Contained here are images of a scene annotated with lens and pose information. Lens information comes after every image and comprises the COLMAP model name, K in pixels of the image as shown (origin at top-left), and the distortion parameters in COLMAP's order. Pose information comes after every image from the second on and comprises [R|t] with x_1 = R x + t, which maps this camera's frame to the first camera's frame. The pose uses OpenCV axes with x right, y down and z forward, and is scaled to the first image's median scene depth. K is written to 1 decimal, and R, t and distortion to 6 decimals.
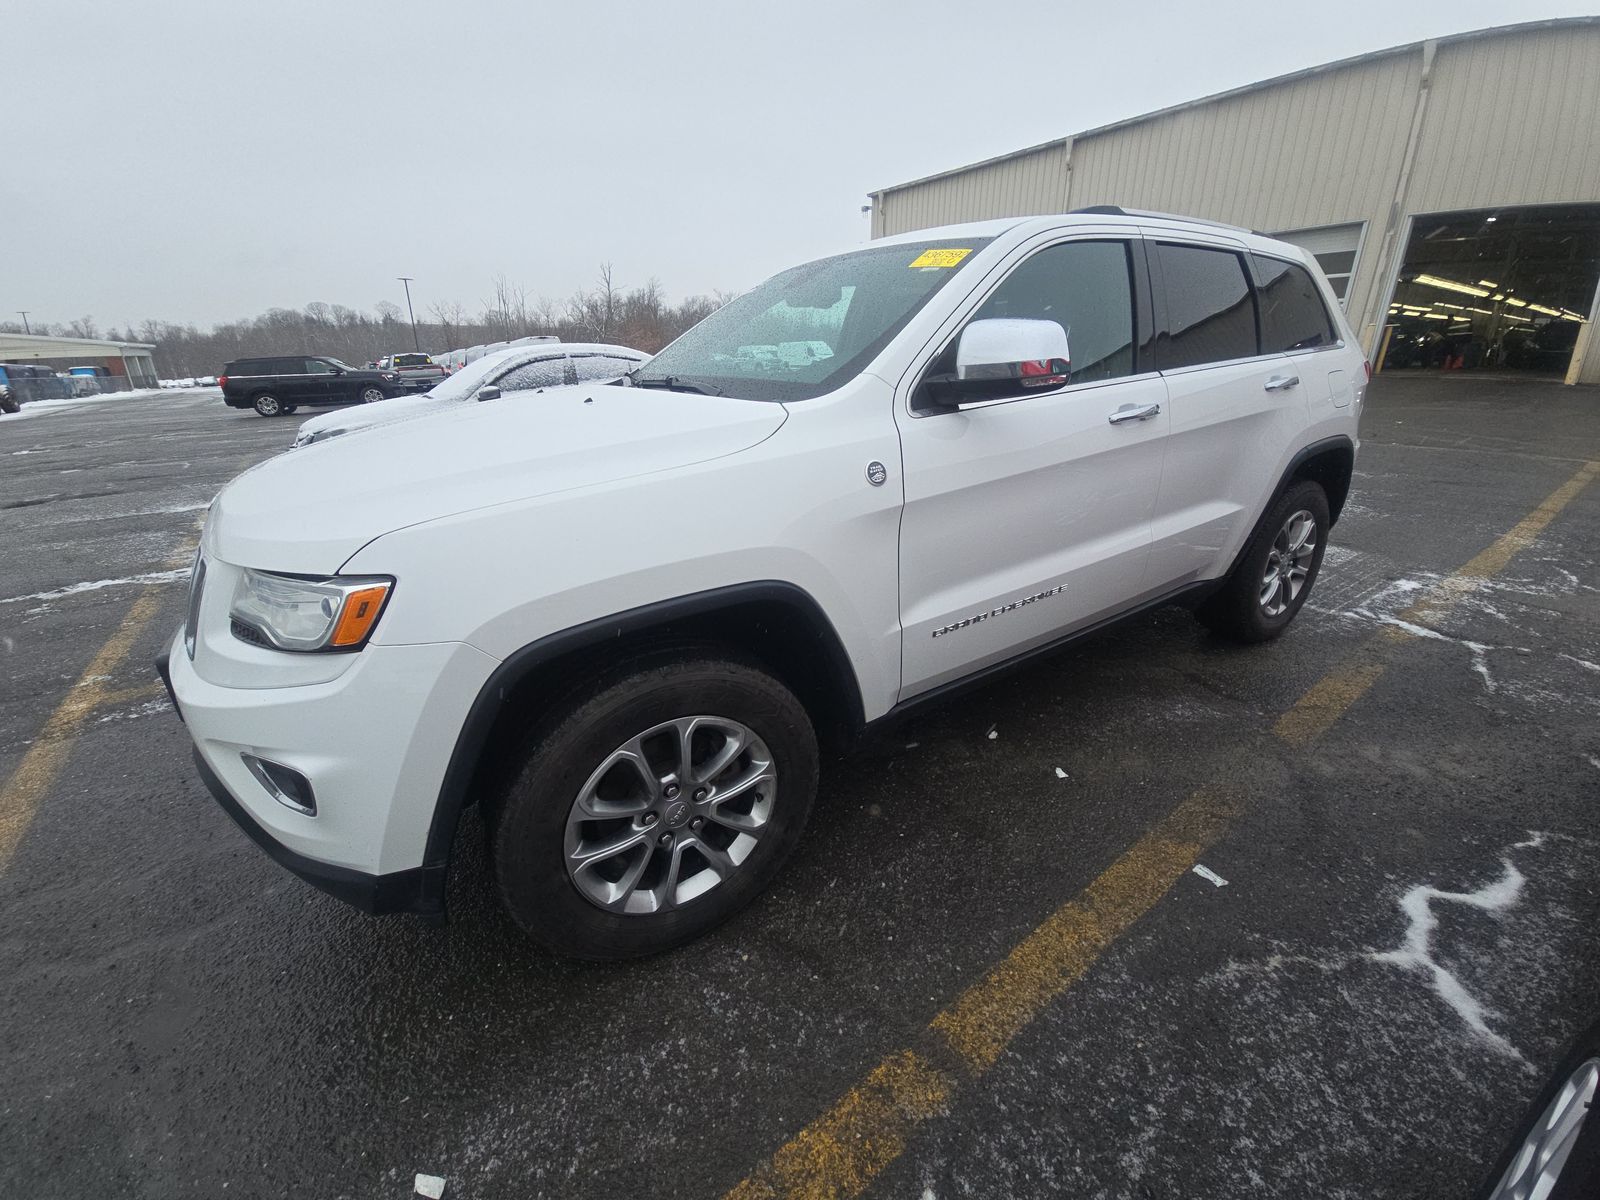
lens RADIAL K [[637.1, 0, 800.2], [0, 637.1, 605.0], [0, 0, 1]] dist [0.006677, -0.000932]
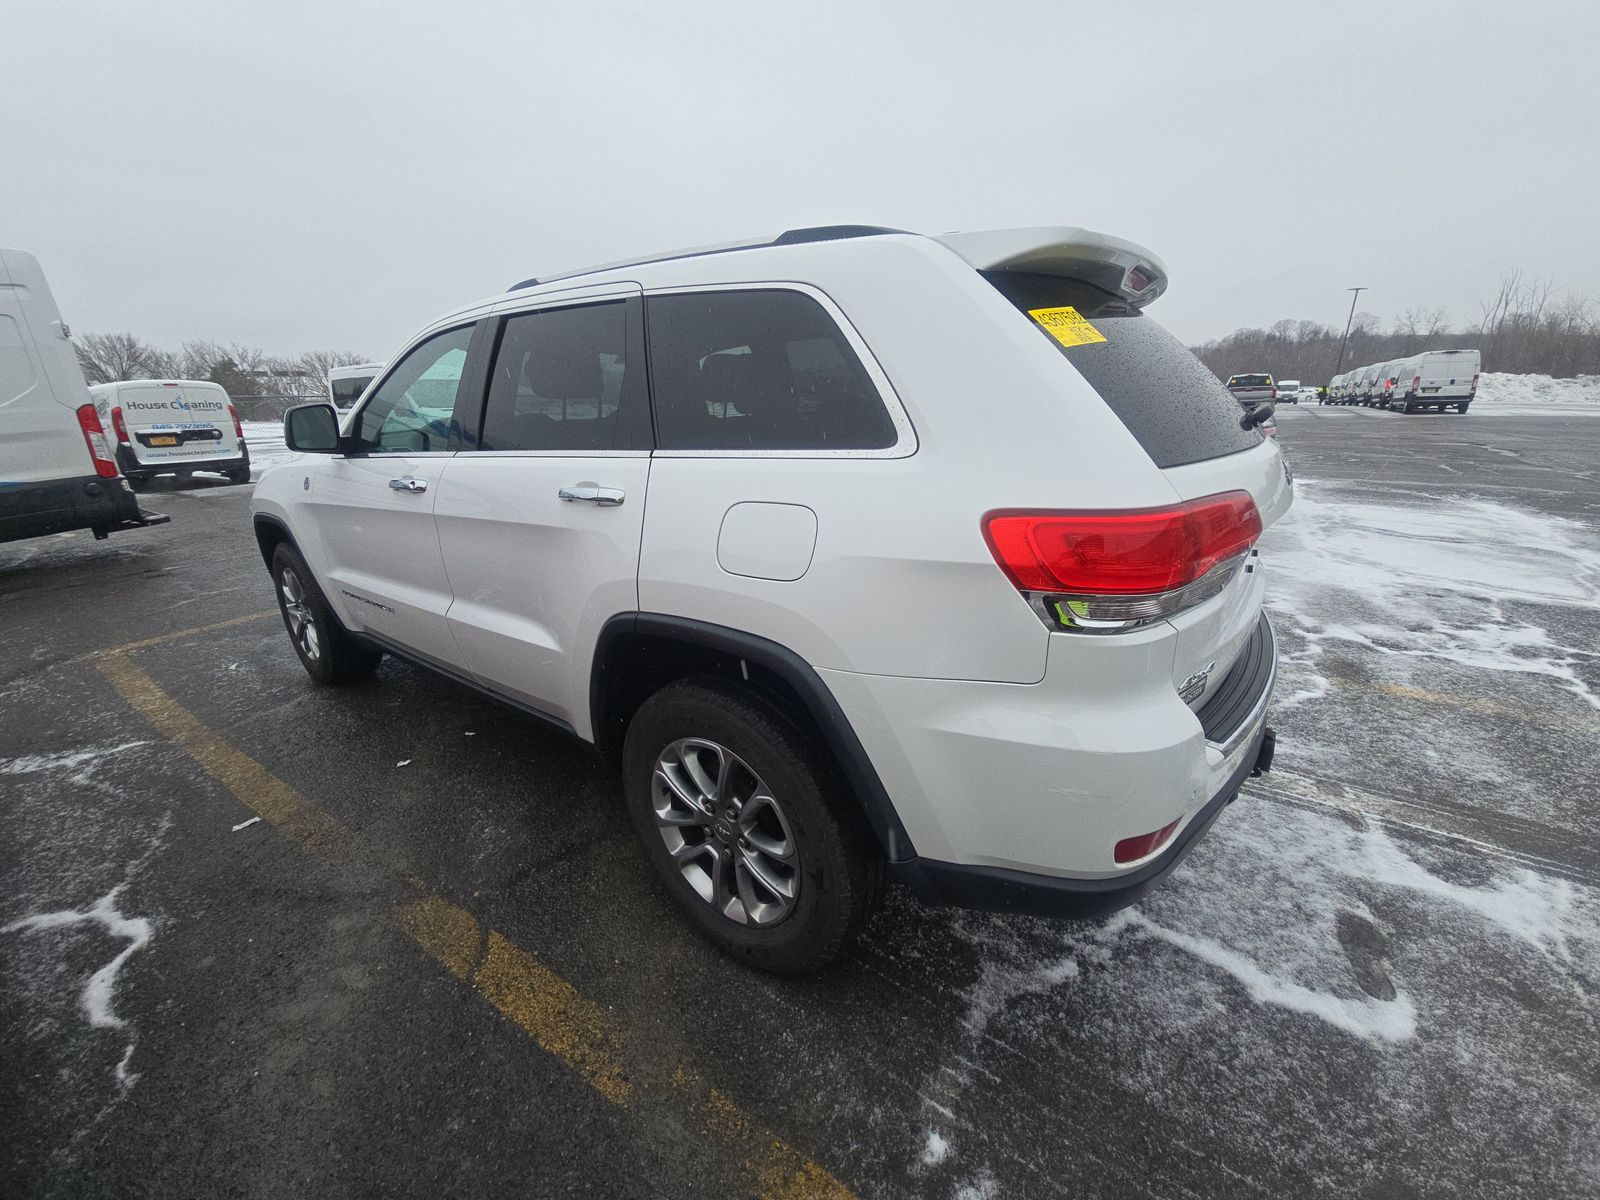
lens RADIAL K [[653.5, 0, 800.7], [0, 653.5, 595.3], [0, 0, 1]] dist [-0.012427, -0.001195]
pose [[0.343910, 0.295927, -0.891153, 2.221673], [-0.330415, 0.926484, 0.180148, -0.663174], [0.878949, 0.232495, 0.416406, 1.445059]]
